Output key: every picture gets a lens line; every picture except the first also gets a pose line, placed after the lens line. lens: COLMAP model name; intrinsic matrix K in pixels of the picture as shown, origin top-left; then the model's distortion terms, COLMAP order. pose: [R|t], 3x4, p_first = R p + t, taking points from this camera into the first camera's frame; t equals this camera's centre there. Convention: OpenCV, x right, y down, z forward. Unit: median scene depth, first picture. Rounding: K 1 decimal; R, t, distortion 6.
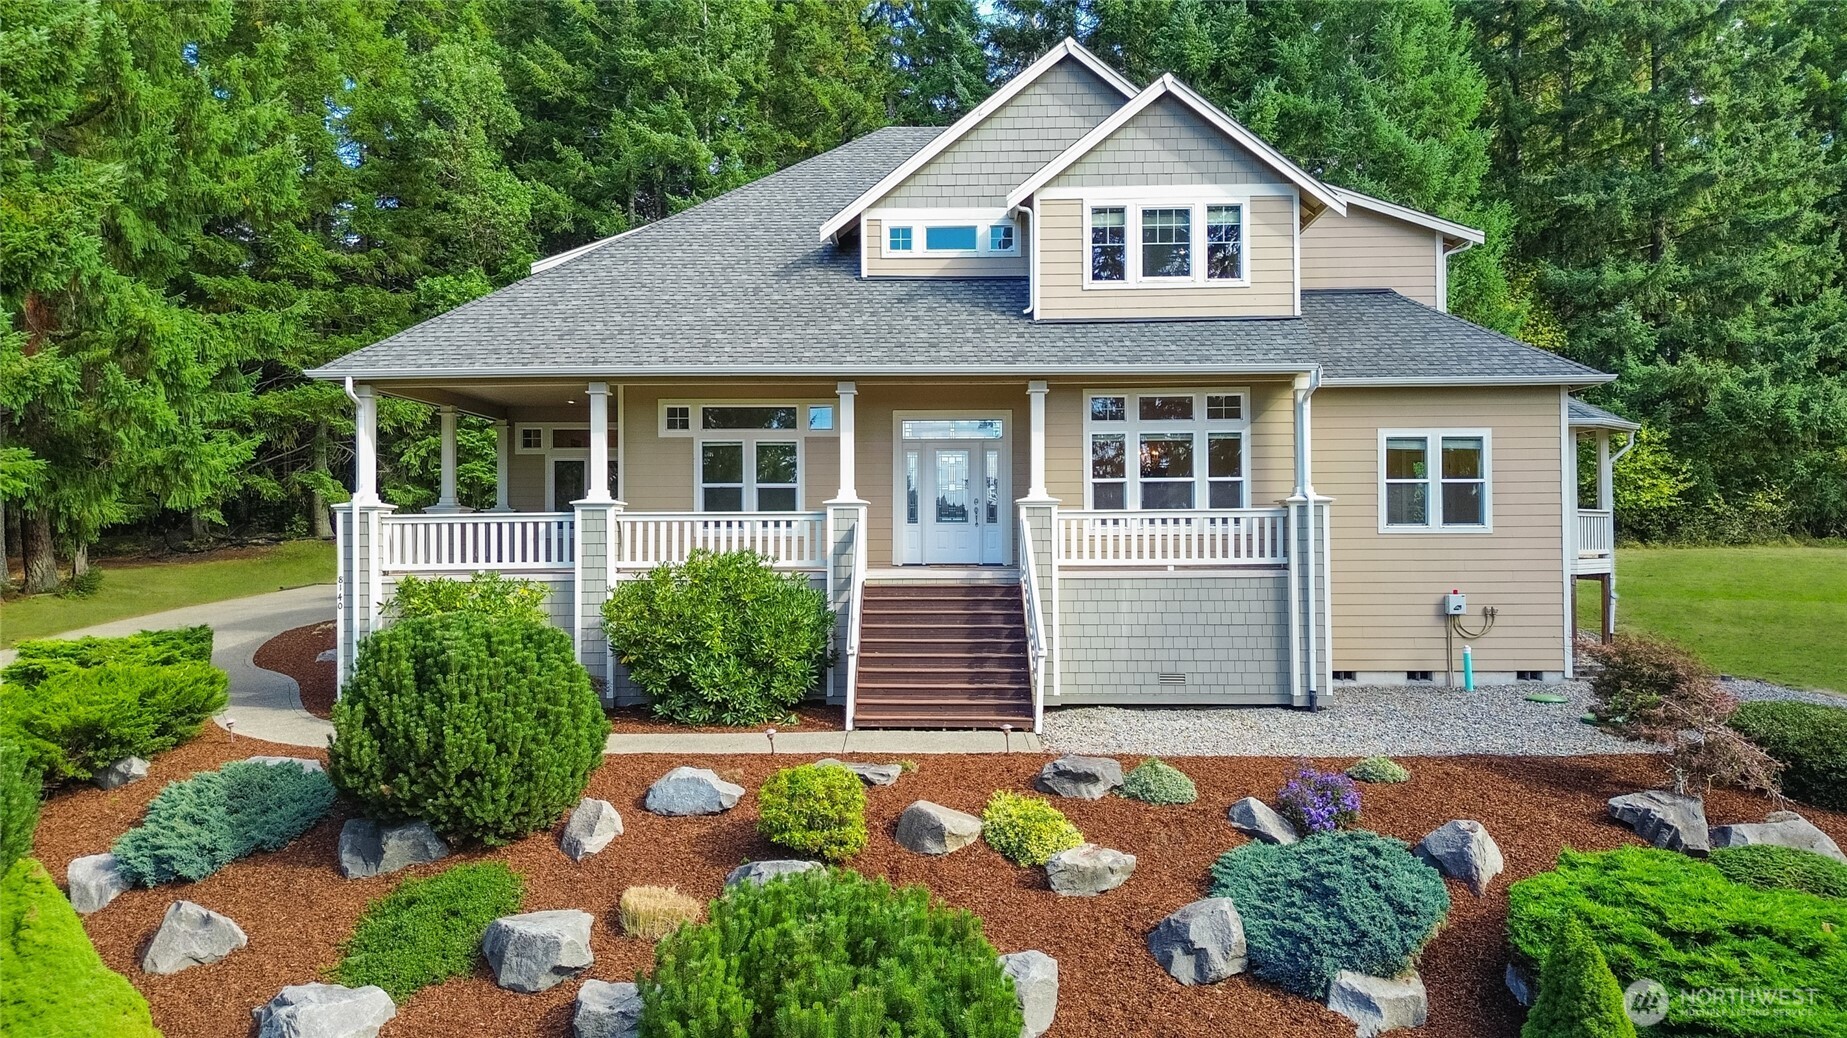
lens RADIAL K [[1364.2, 0, 891.6], [0, 1364.2, 515.9], [0, 0, 1]] dist [0.059939, -0.063579]
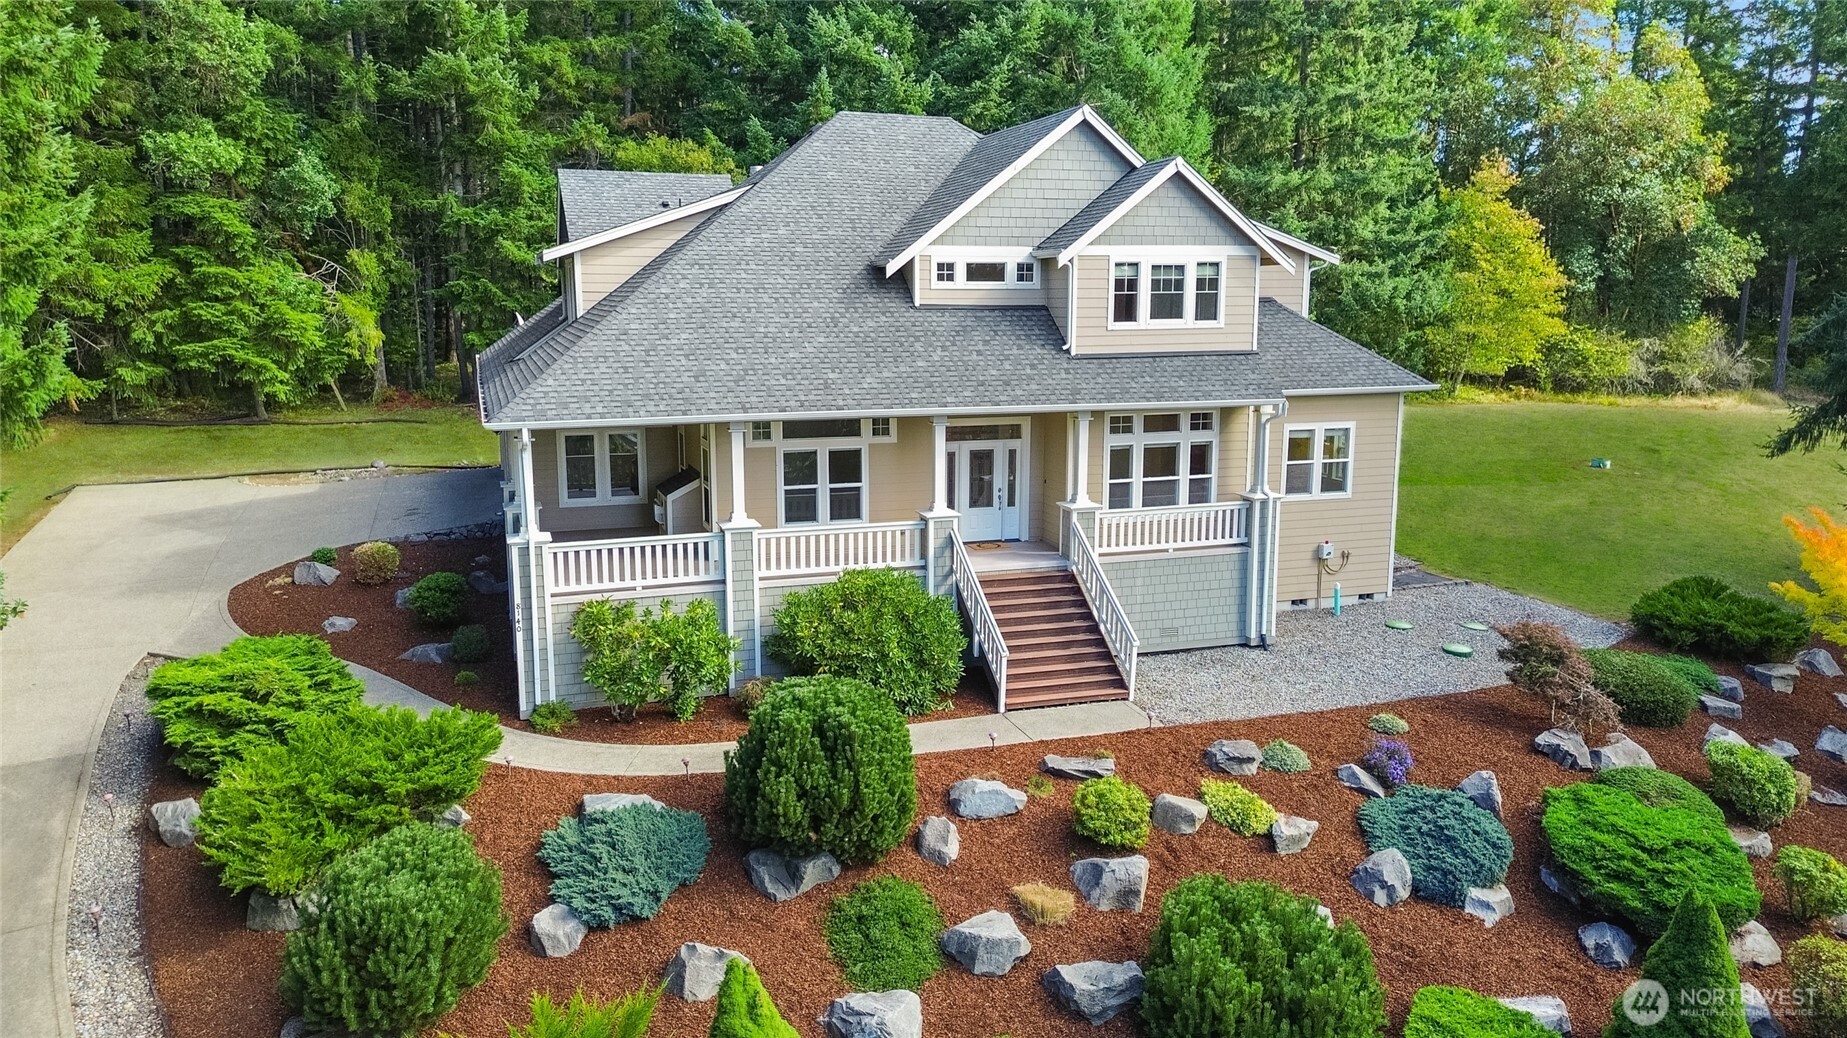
lens RADIAL K [[1359.4, 0, 922.2], [0, 1359.4, 548.5], [0, 0, 1]] dist [0.050581, -0.003317]
pose [[0.938355, -0.062017, 0.340064, -0.453239], [-0.007377, 0.979958, 0.199067, -0.216486], [-0.345594, -0.189304, 0.919091, -0.120288]]
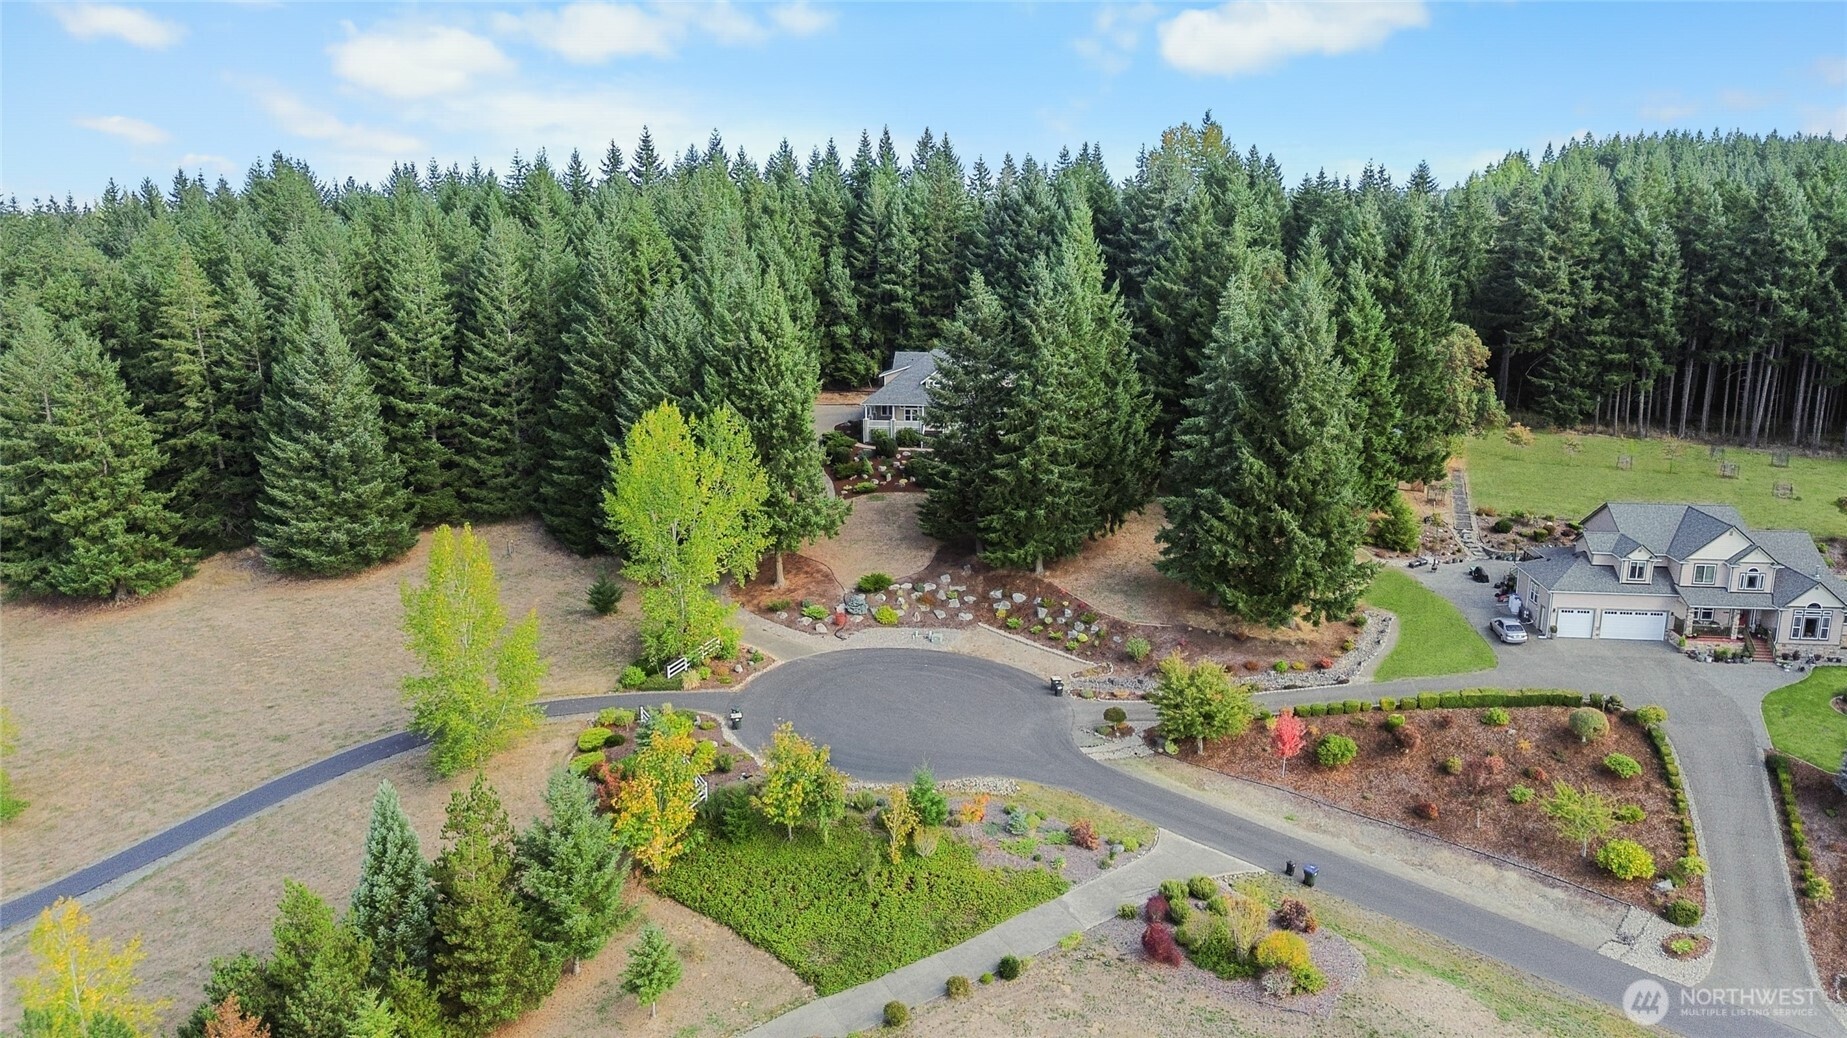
lens RADIAL K [[1359.4, 0, 922.2], [0, 1359.4, 548.5], [0, 0, 1]] dist [0.050581, -0.003317]
pose [[0.995053, 0.028580, -0.095141, 0.766932], [-0.002927, 0.965740, 0.259496, -1.386724], [0.099298, -0.257934, 0.961046, -7.089612]]
